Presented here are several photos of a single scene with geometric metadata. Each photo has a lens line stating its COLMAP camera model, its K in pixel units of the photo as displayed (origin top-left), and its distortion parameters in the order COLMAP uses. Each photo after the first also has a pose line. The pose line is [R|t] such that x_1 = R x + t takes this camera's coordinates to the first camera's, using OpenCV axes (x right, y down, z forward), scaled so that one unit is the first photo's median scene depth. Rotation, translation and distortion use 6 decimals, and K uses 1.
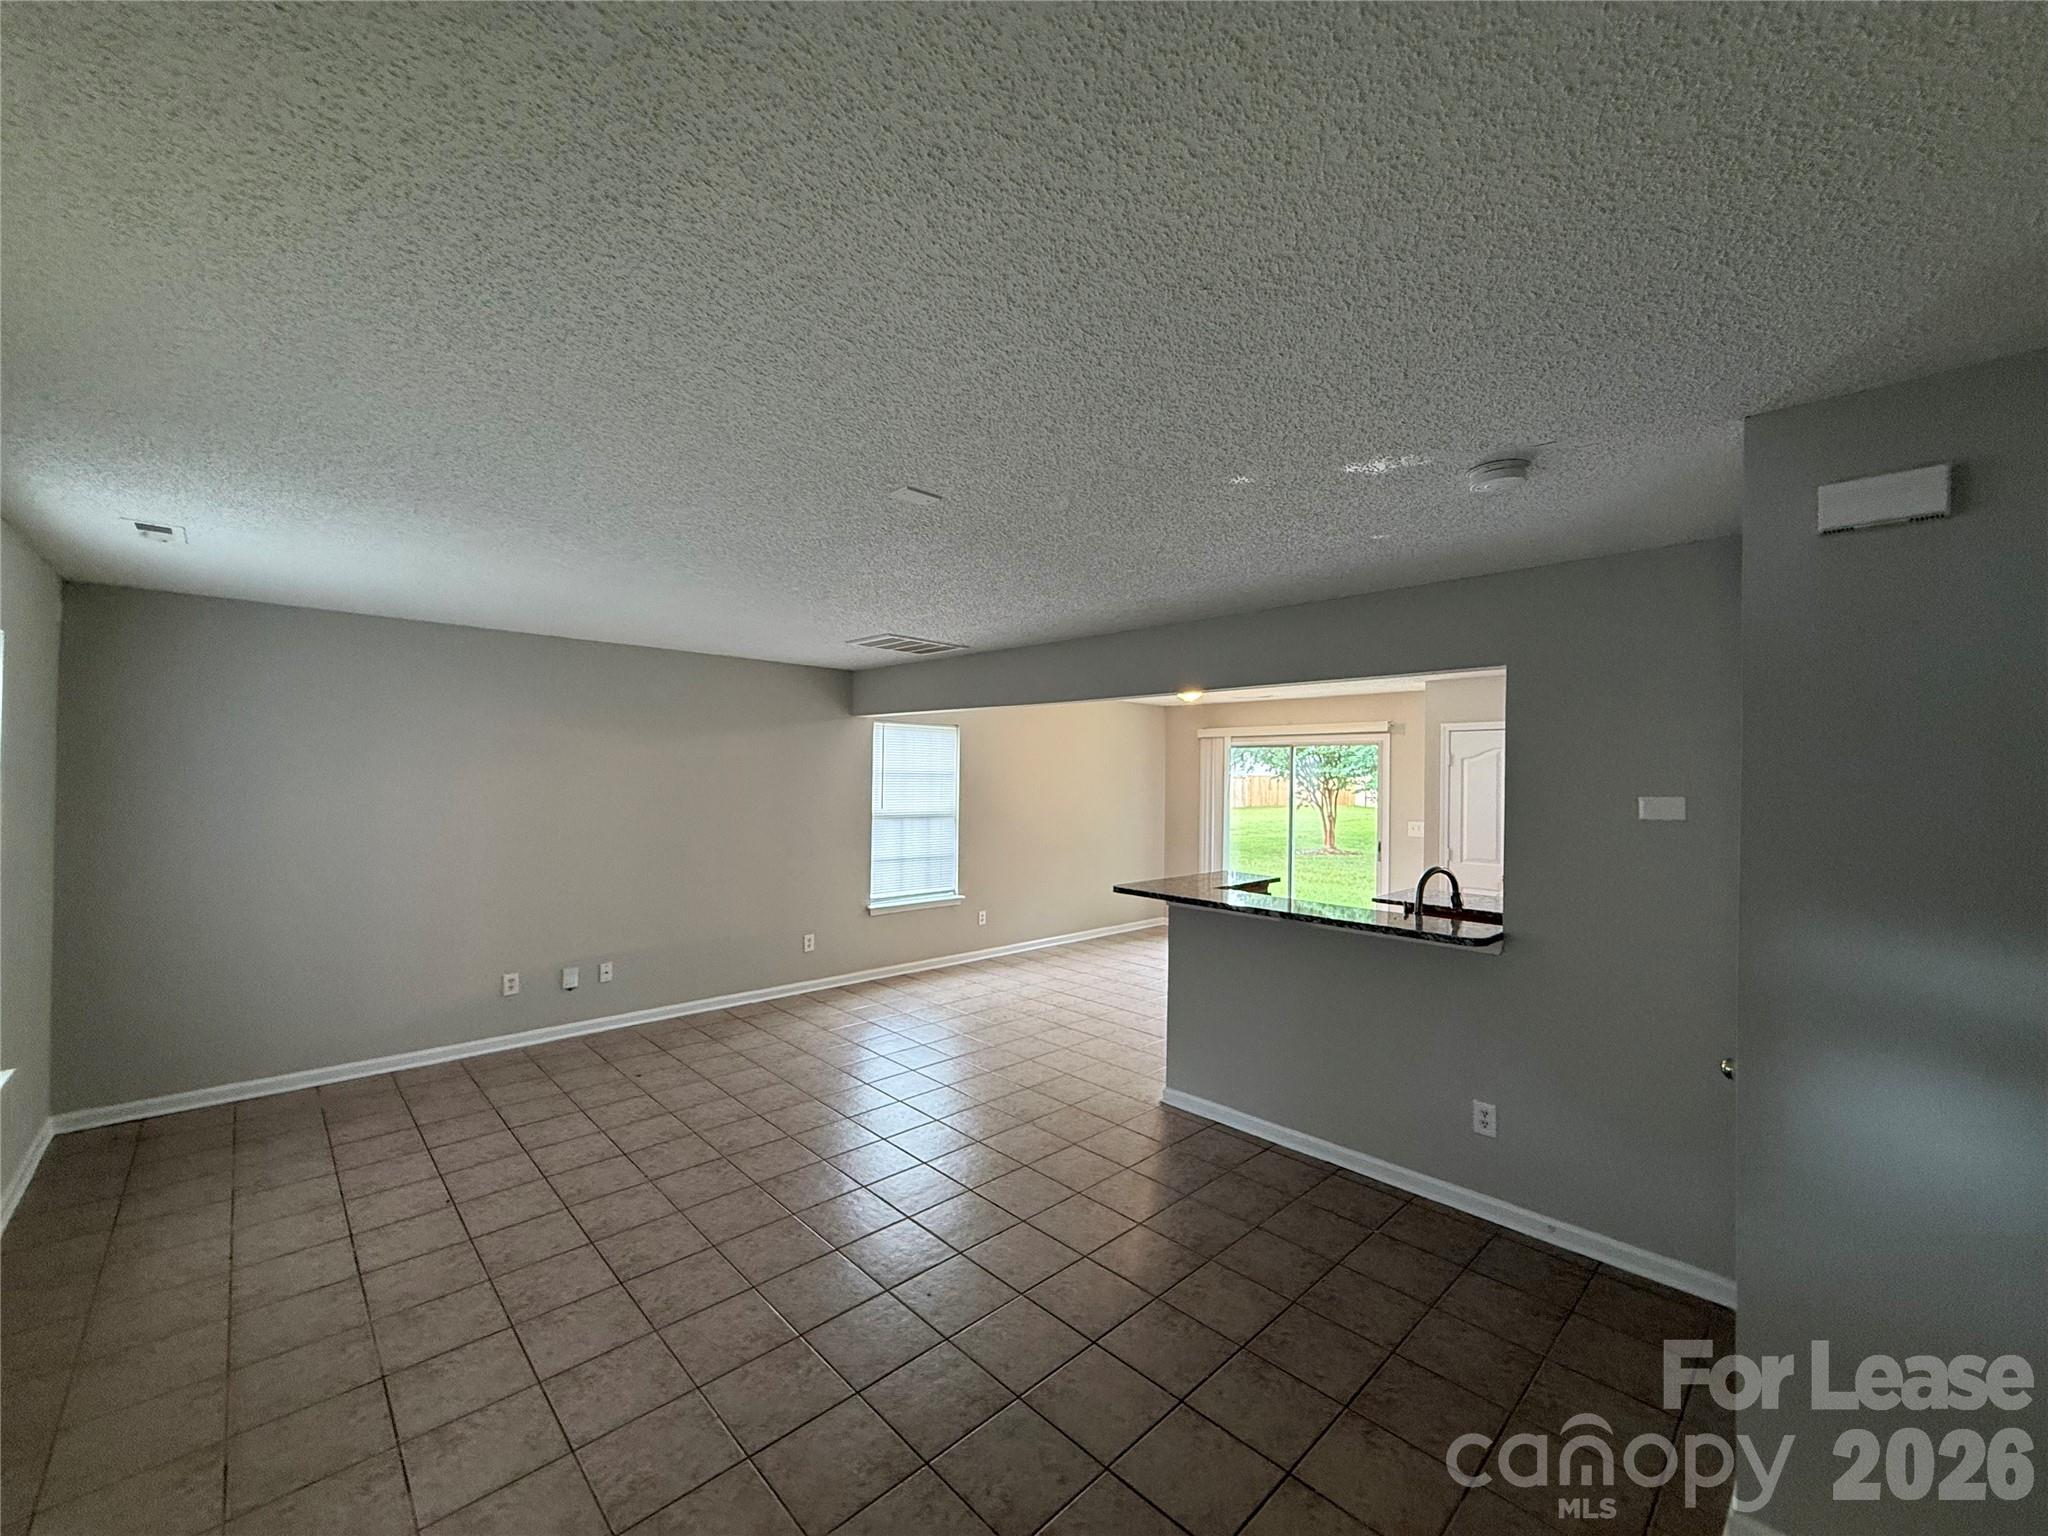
lens RADIAL K [[812.8, 0, 1017.5], [0, 812.8, 772.7], [0, 0, 1]] dist [-0.002238, -0.000113]
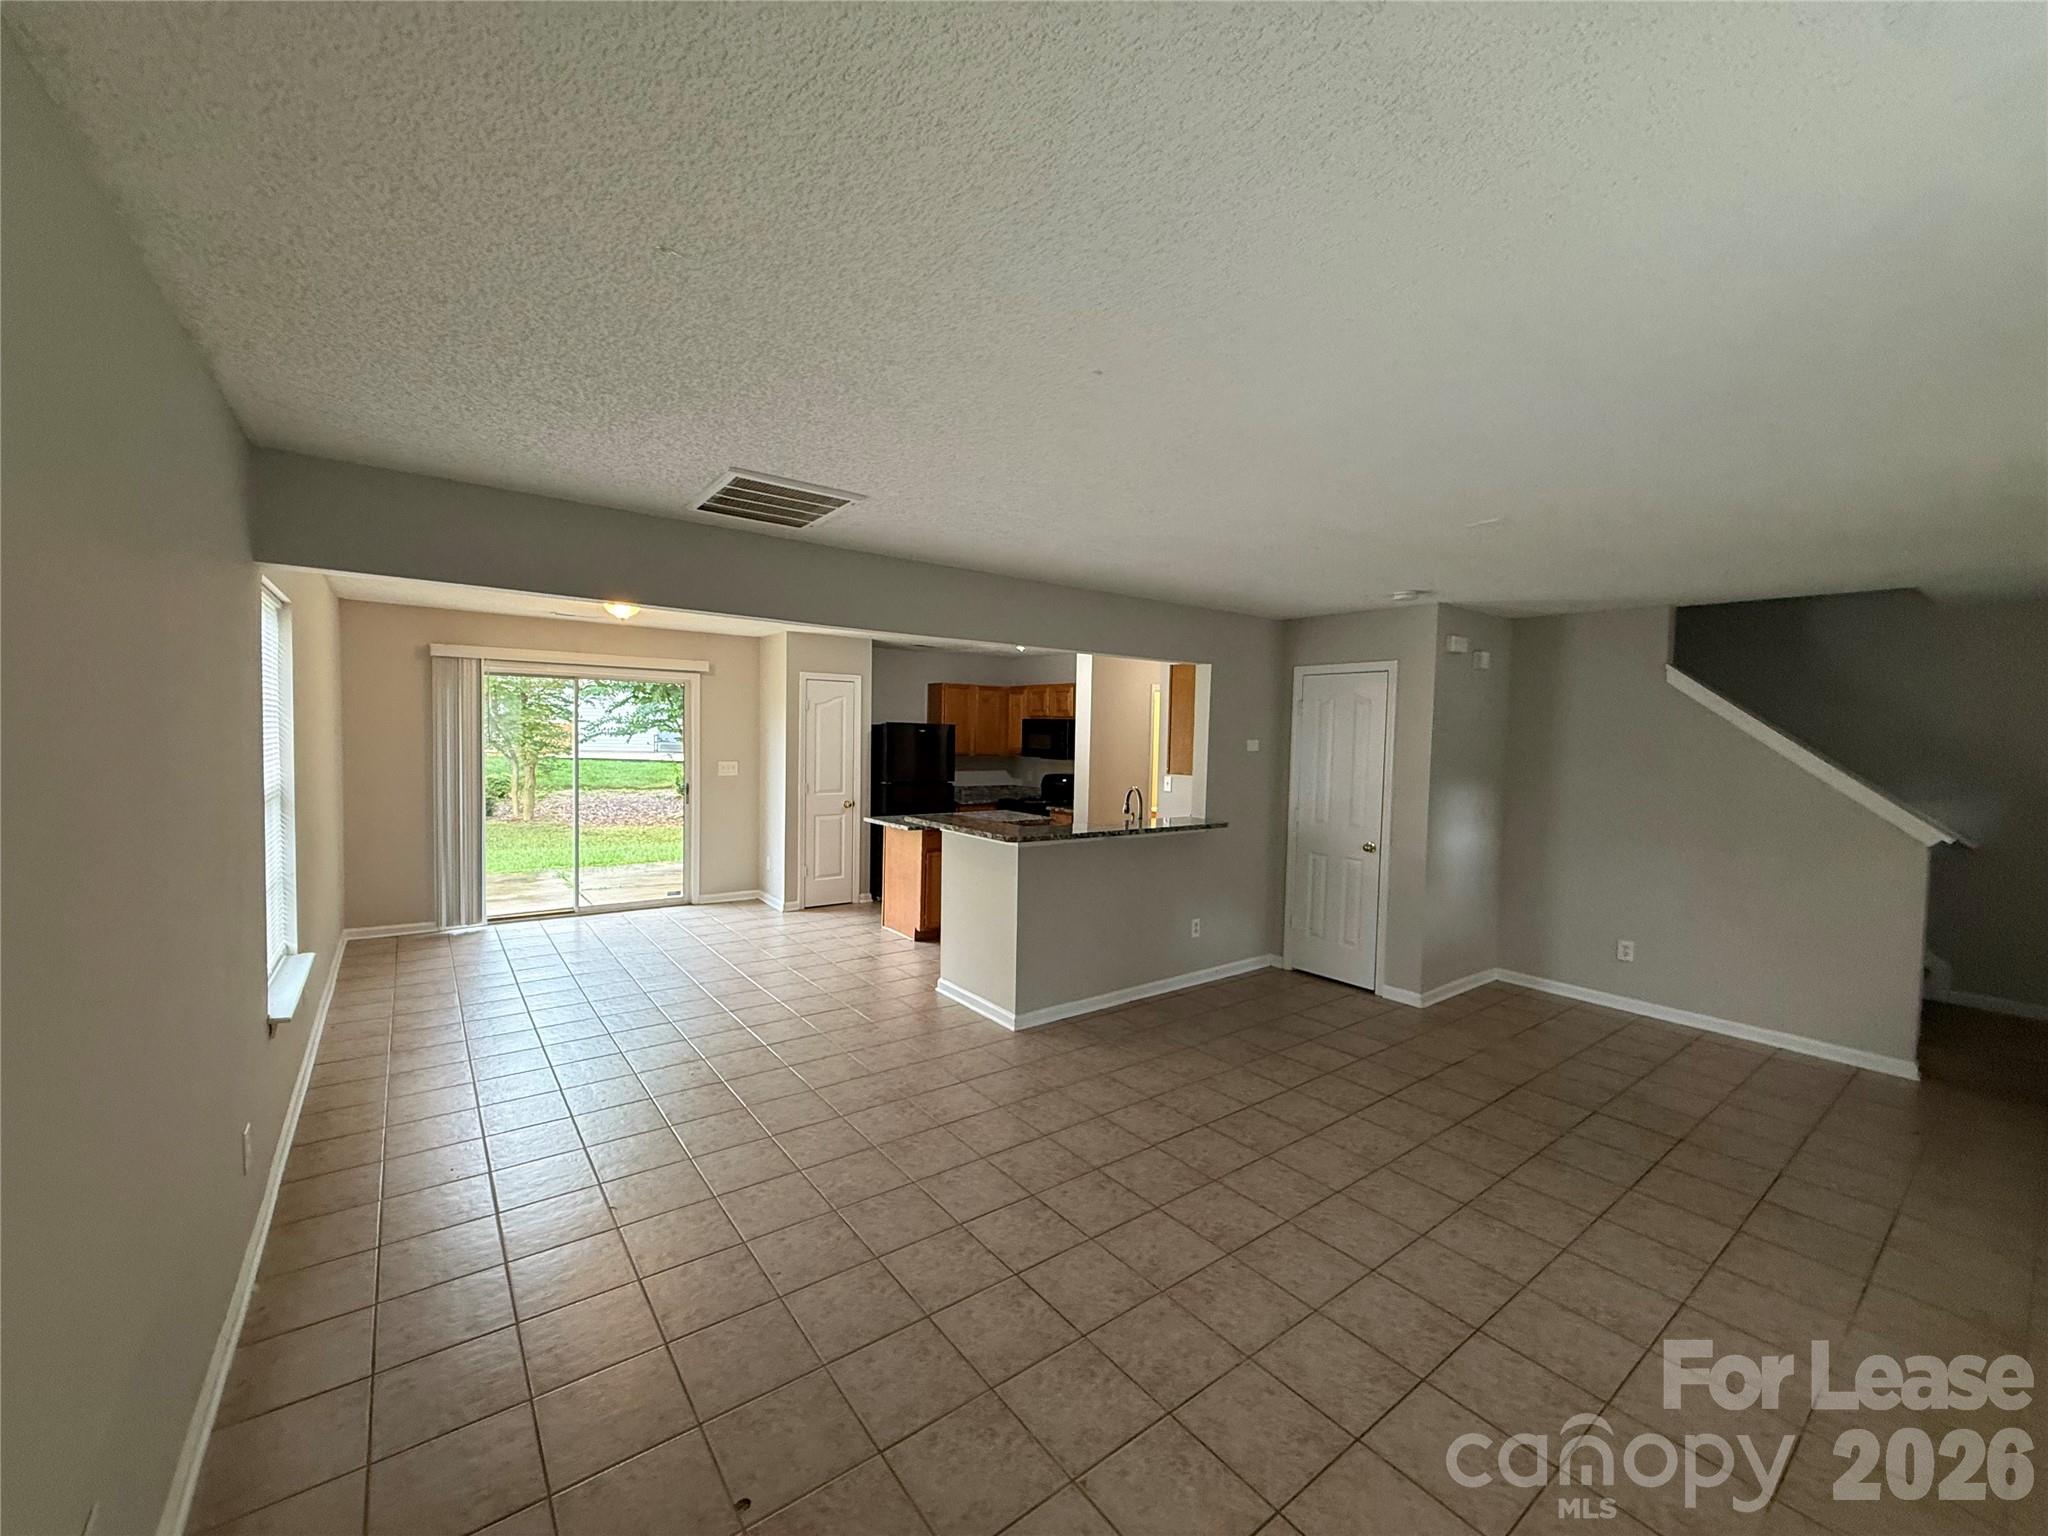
lens RADIAL K [[812.8, 0, 1017.7], [0, 812.8, 769.5], [0, 0, 1]] dist [-0.002238, -0.000113]
pose [[0.113913, -0.055740, 0.991926, -0.949080], [-0.026977, 0.997883, 0.059173, -0.000664], [-0.993124, -0.033500, 0.112168, 0.979962]]
